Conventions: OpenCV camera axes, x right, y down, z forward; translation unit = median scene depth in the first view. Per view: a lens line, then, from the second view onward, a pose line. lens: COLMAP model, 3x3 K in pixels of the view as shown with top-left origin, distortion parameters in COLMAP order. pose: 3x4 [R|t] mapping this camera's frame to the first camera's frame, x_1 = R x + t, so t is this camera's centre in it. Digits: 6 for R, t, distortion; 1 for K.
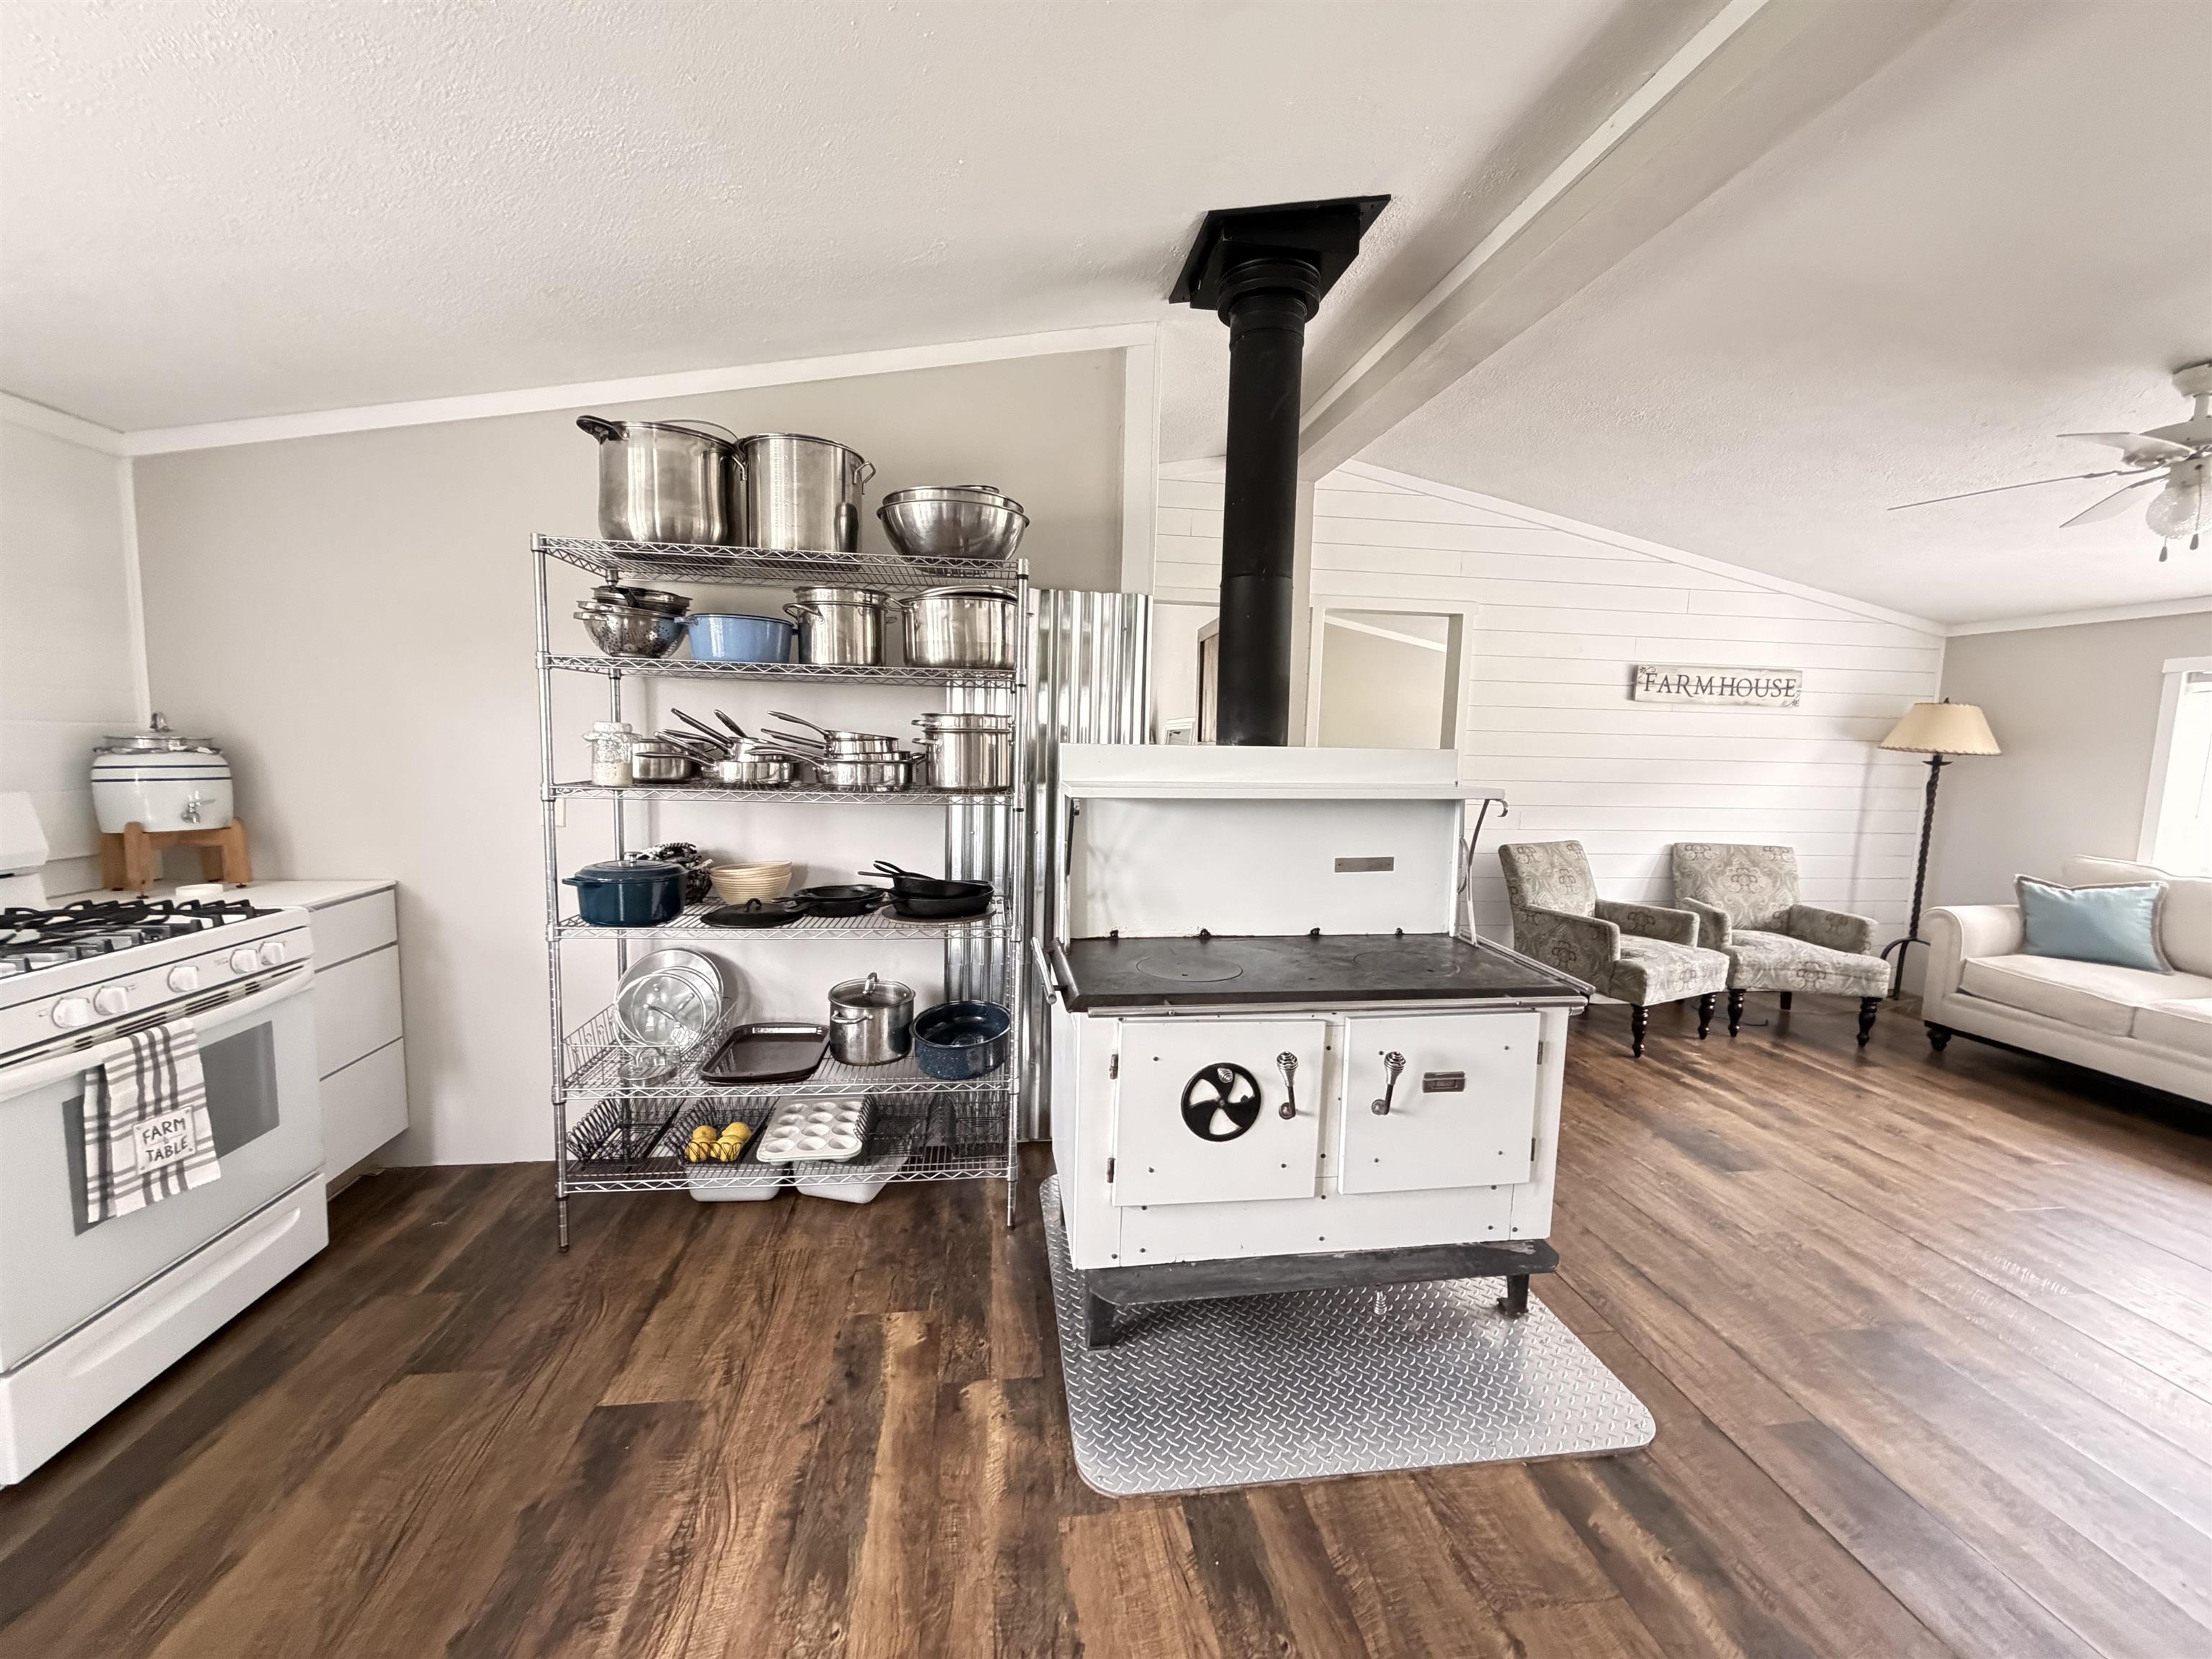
lens RADIAL K [[884.4, 0, 1100.0], [0, 884.4, 827.4], [0, 0, 1]] dist [0.000189, 0.000176]
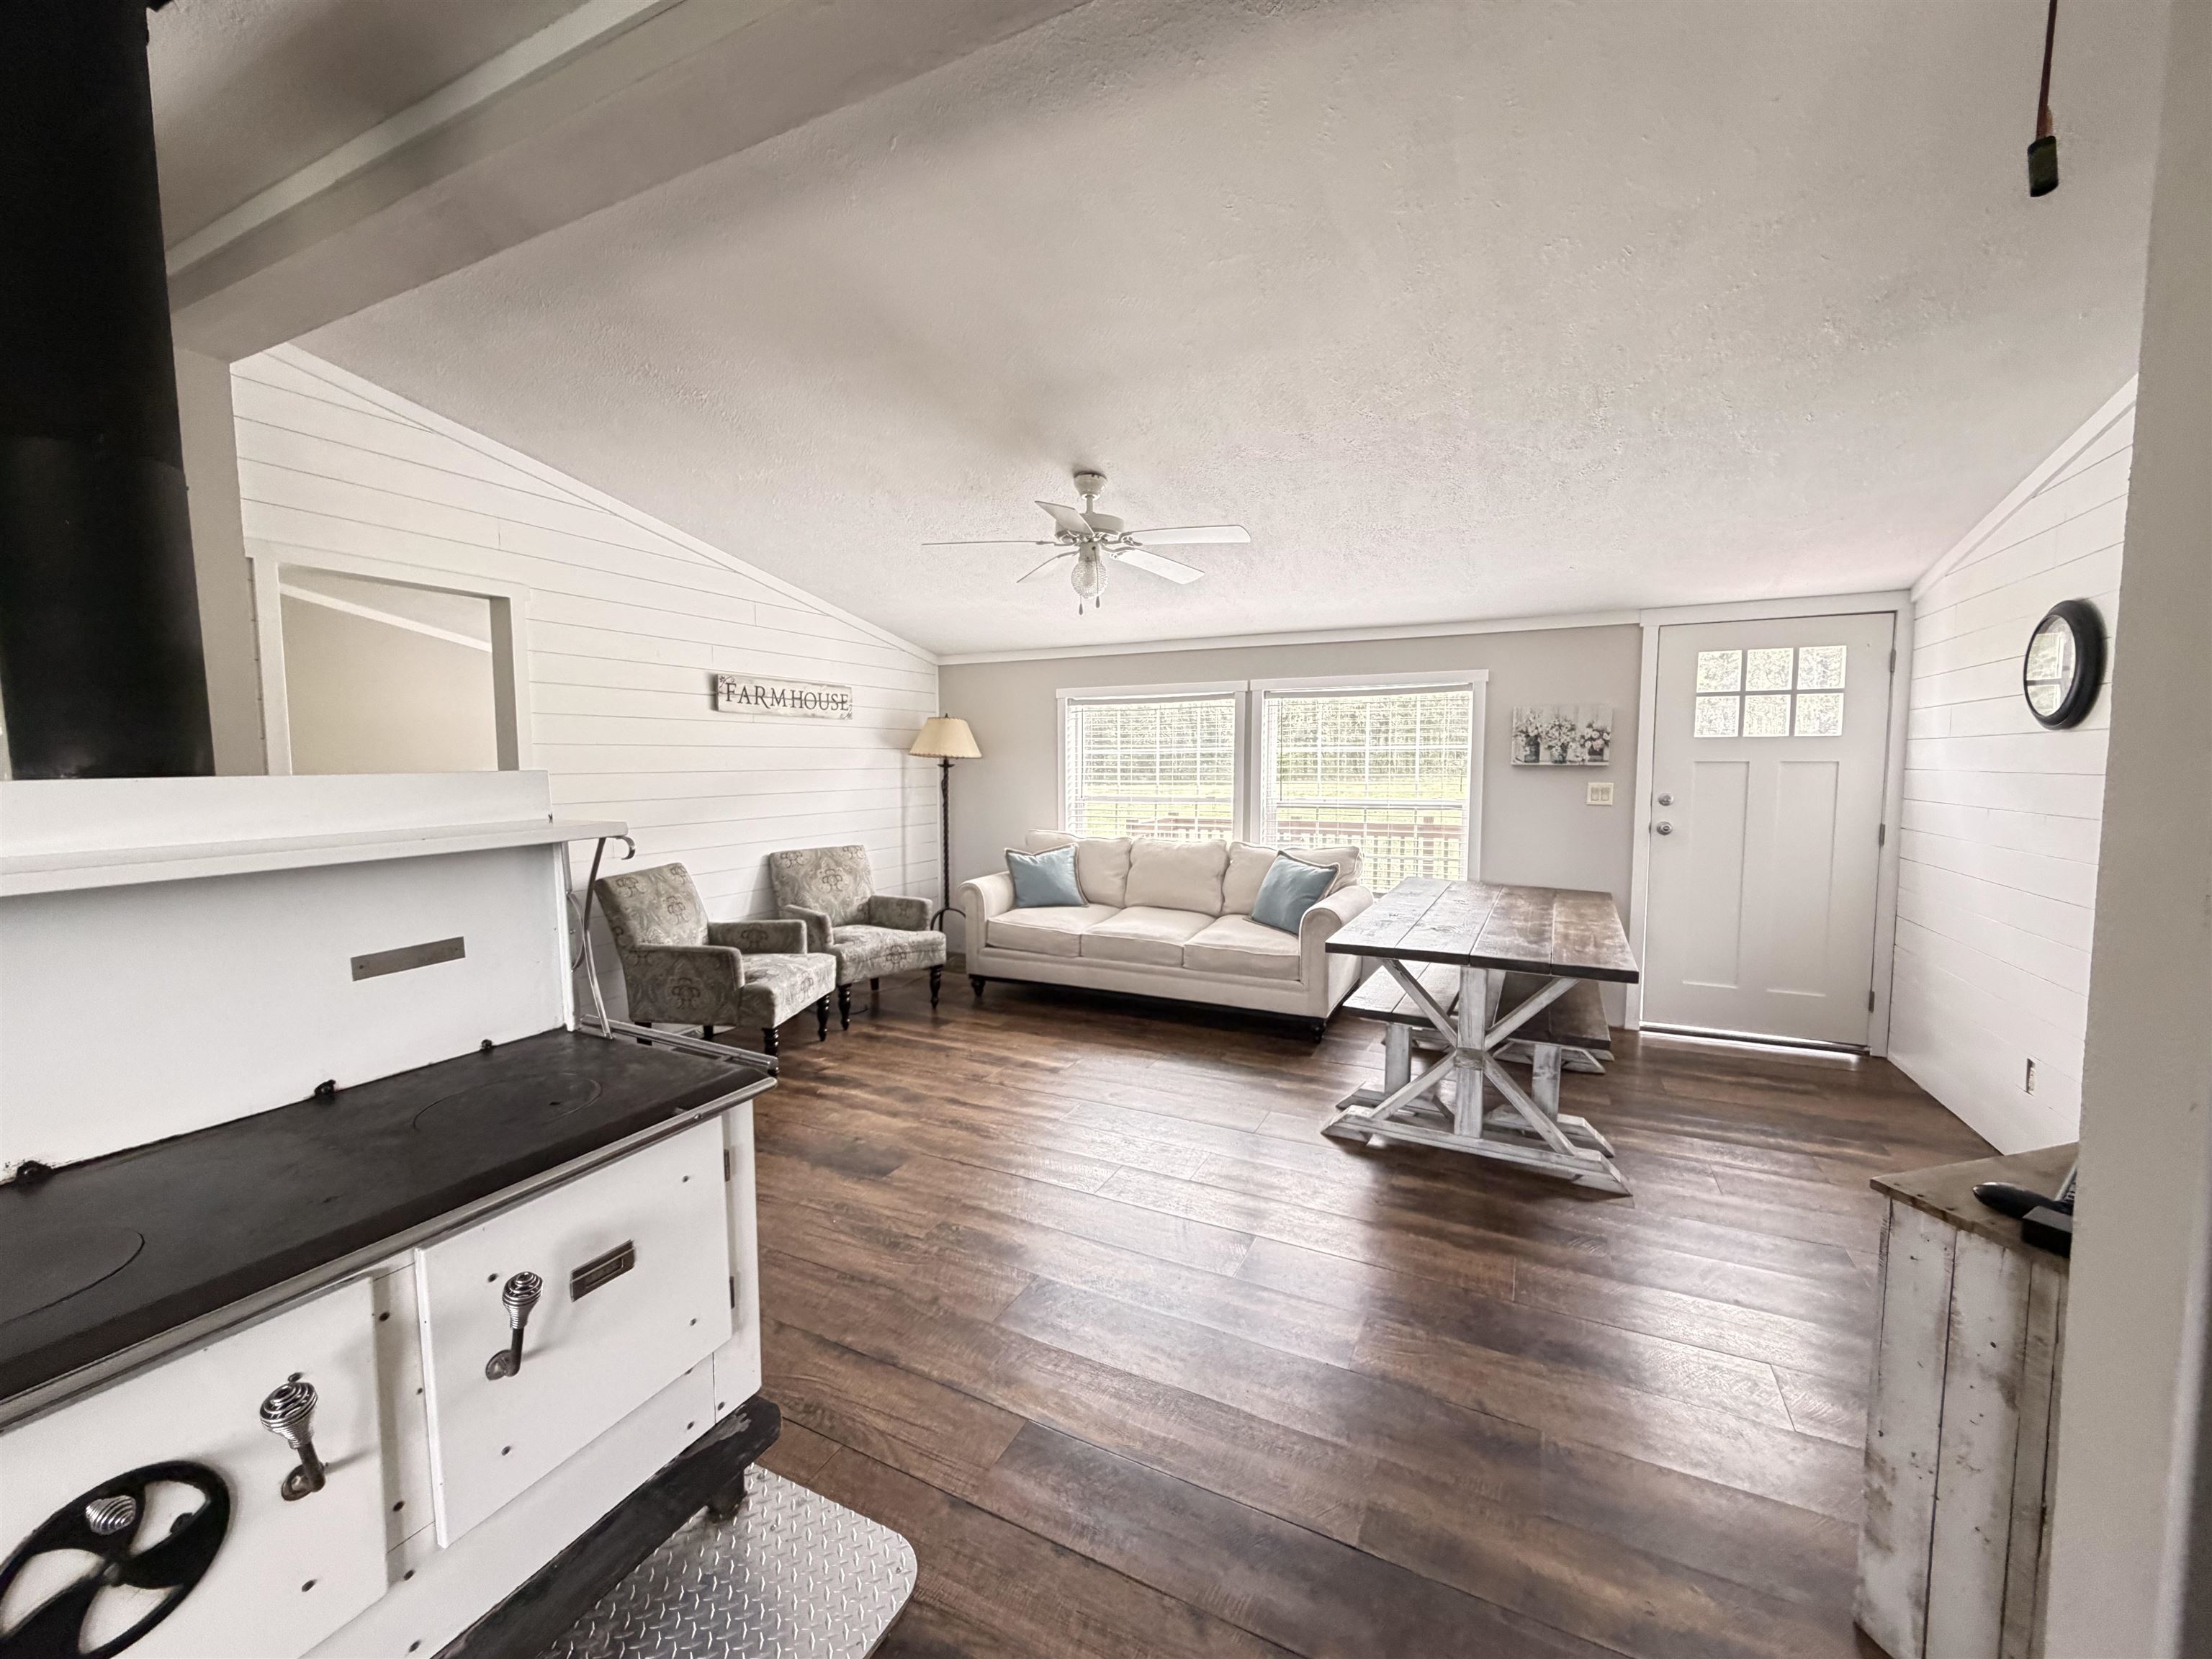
lens RADIAL K [[884.4, 0, 1100.2], [0, 884.4, 830.4], [0, 0, 1]] dist [0.000189, 0.000176]
pose [[0.559962, -0.092750, 0.823311, 0.042141], [0.101894, 0.993880, 0.042663, -0.016648], [-0.822229, 0.060001, 0.565985, 0.154211]]
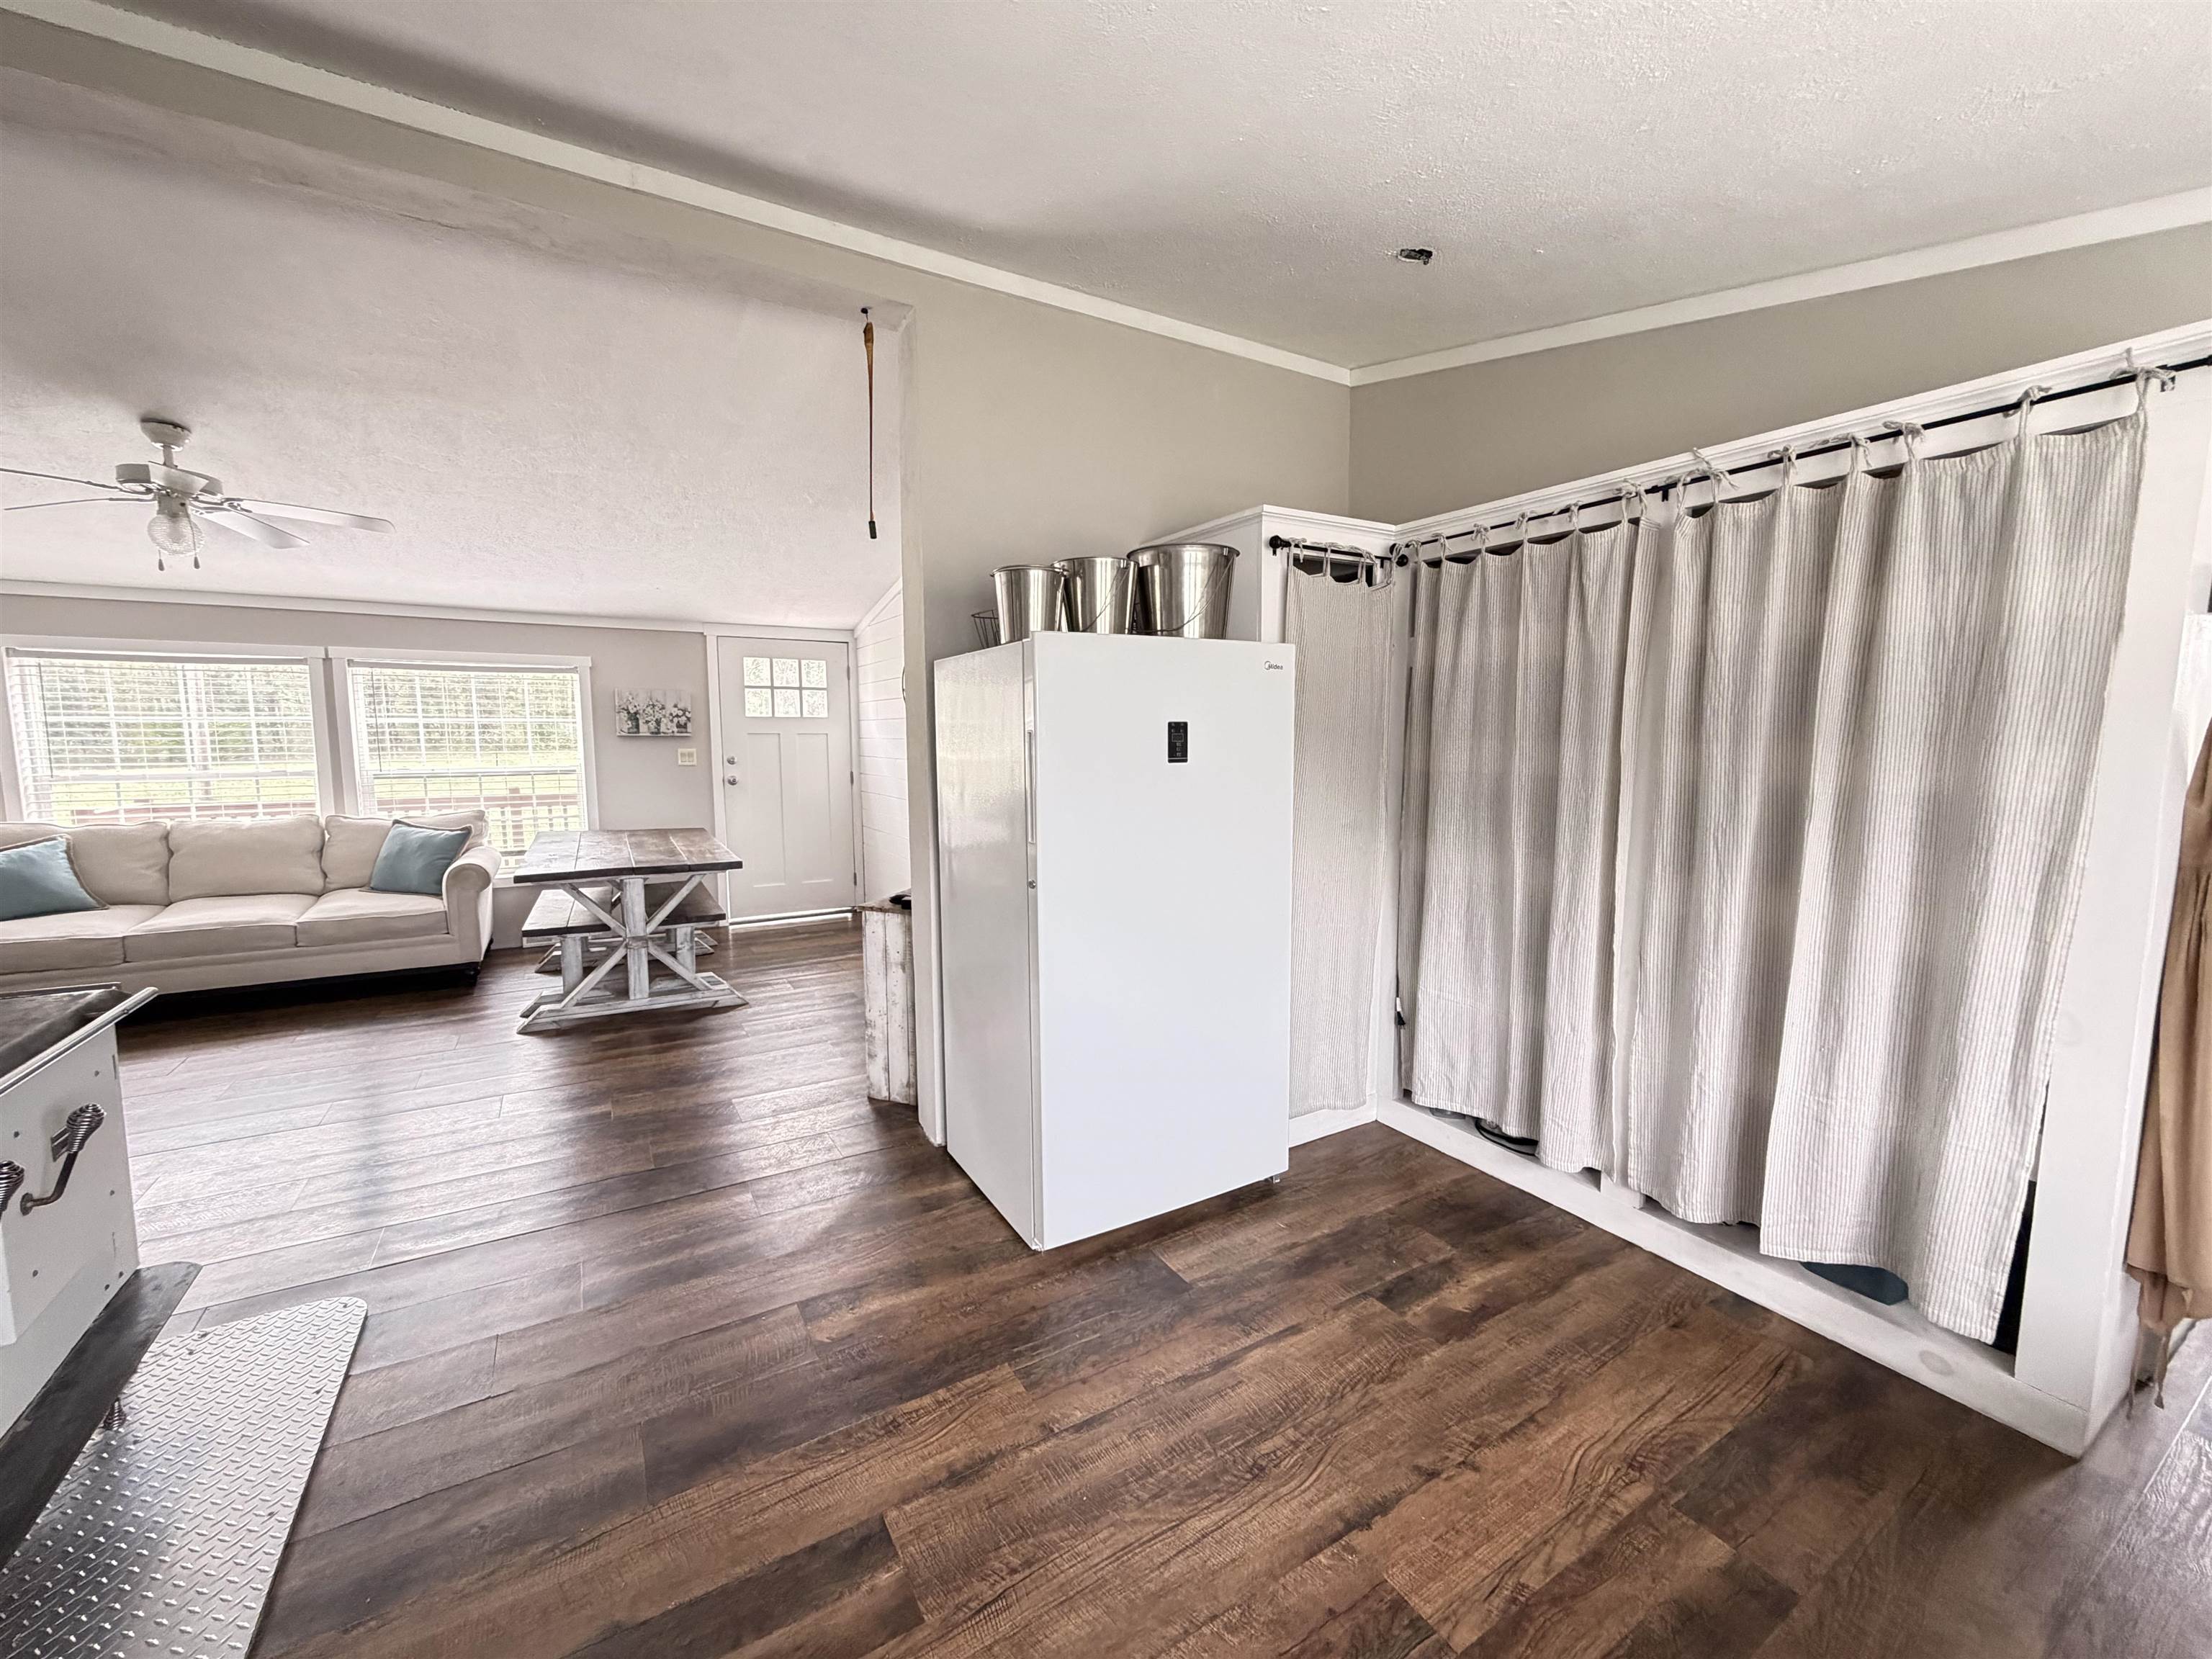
lens RADIAL K [[884.4, 0, 1098.9], [0, 884.4, 830.0], [0, 0, 1]] dist [0.000189, 0.000176]
pose [[-0.389599, -0.125303, 0.912421, -0.363912], [0.083315, 0.981844, 0.170412, -0.027293], [-0.917209, 0.142410, -0.372086, 0.203078]]
